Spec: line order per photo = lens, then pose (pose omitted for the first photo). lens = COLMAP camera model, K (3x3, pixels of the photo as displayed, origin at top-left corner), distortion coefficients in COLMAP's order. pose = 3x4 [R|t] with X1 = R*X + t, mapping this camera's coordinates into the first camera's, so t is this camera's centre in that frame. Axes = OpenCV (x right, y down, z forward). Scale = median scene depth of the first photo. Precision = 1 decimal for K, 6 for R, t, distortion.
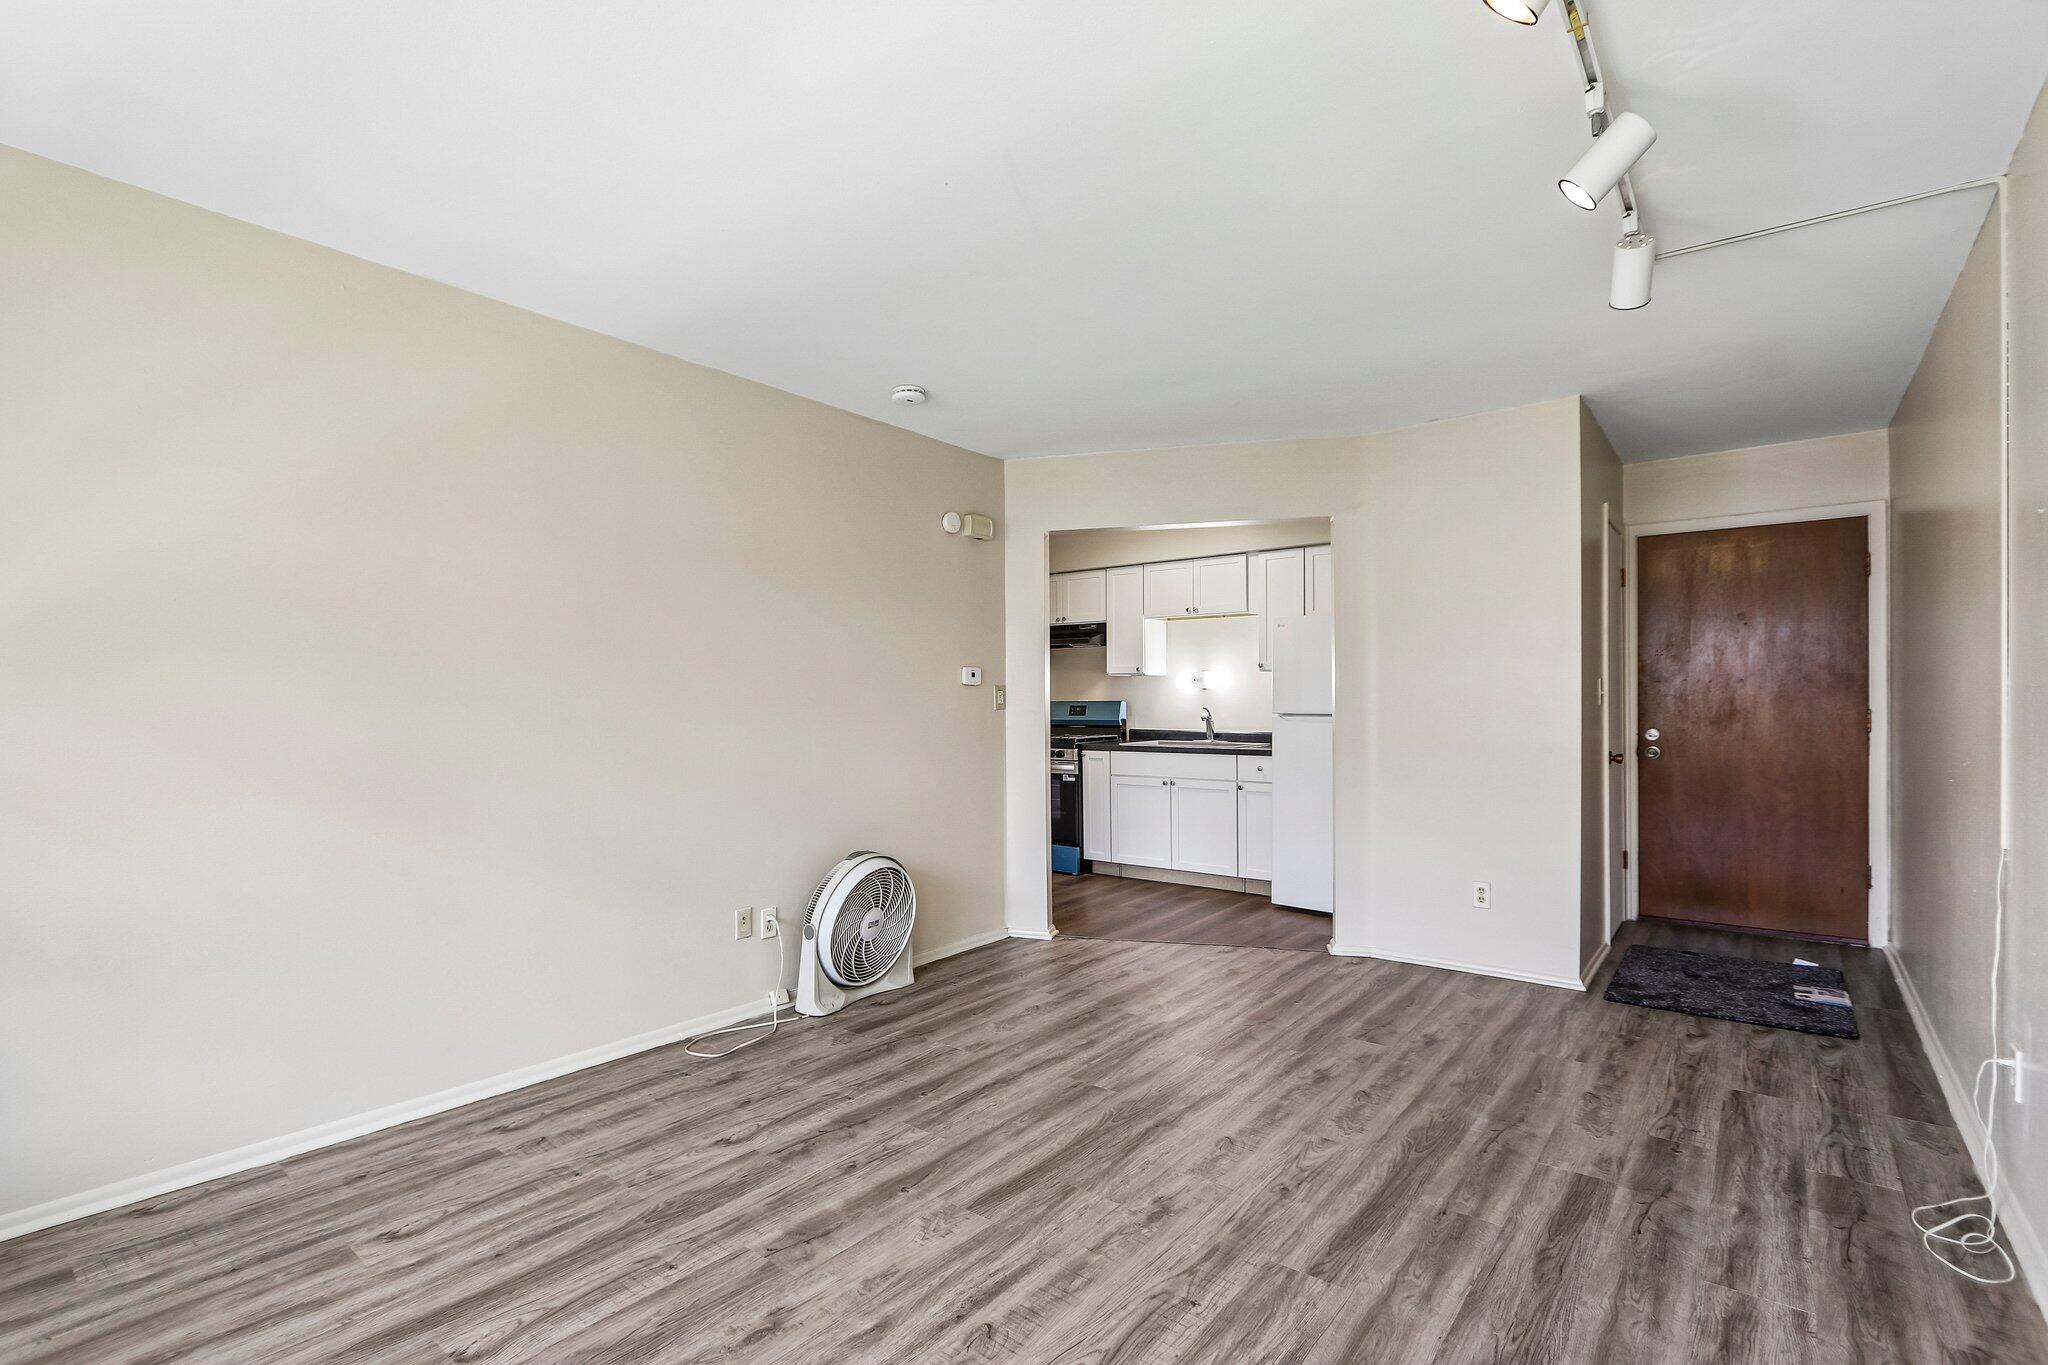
lens RADIAL K [[954.1, 0, 1008.1], [0, 954.1, 695.4], [0, 0, 1]] dist [-0.010401, -0.000148]
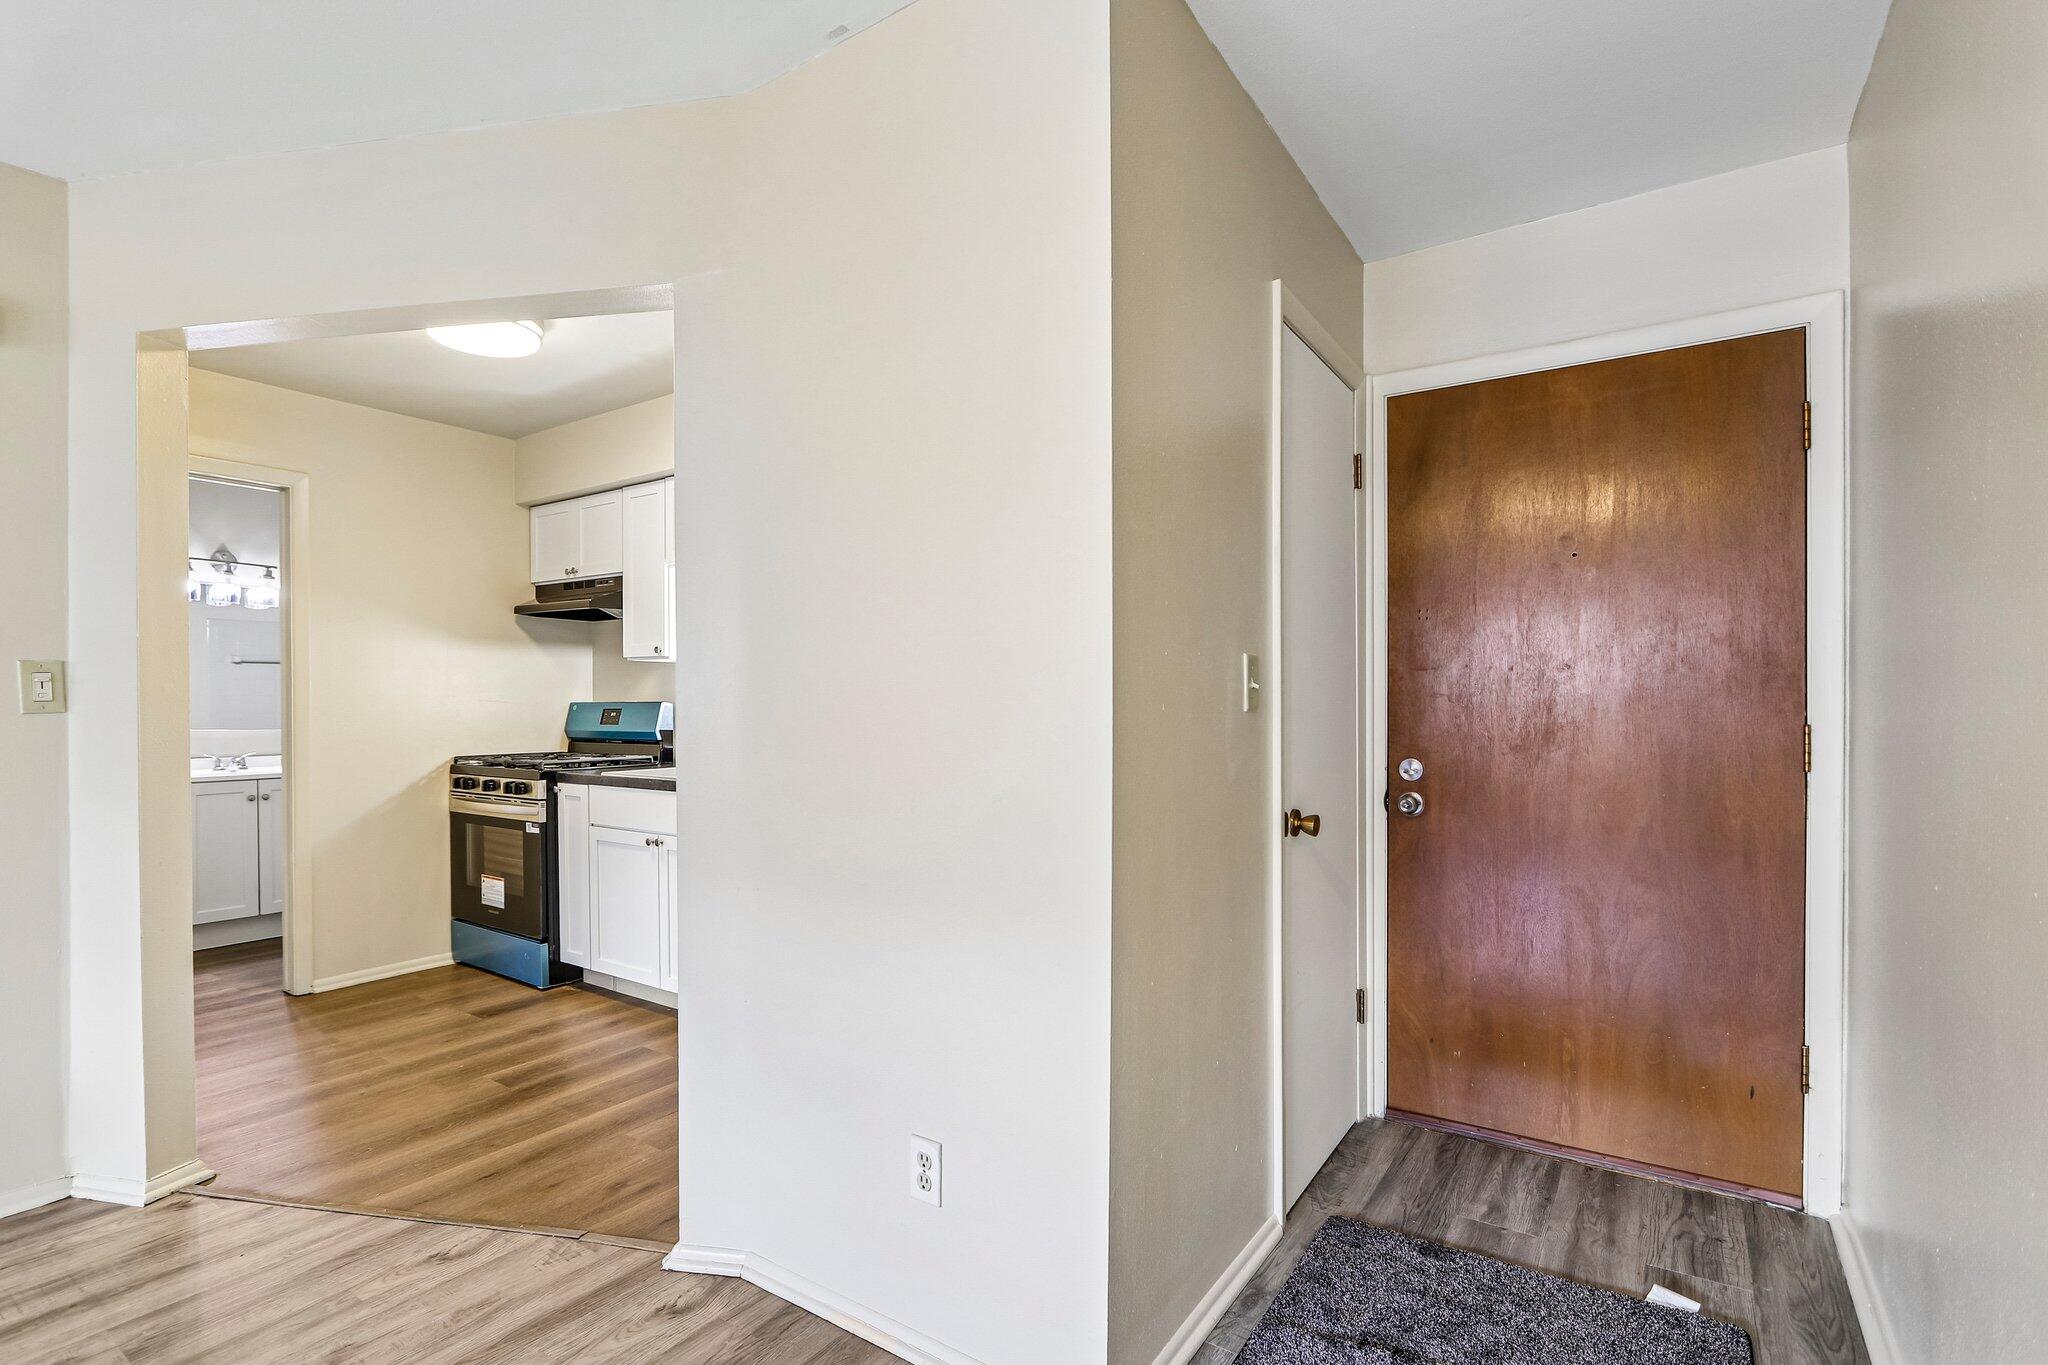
lens RADIAL K [[982.8, 0, 991.3], [0, 982.8, 696.5], [0, 0, 1]] dist [-0.012460, -0.000531]
pose [[0.998123, 0.004008, 0.061115, 0.416098], [-0.004076, 0.999991, 0.000988, 0.001288], [-0.061111, -0.001235, 0.998130, 0.475116]]
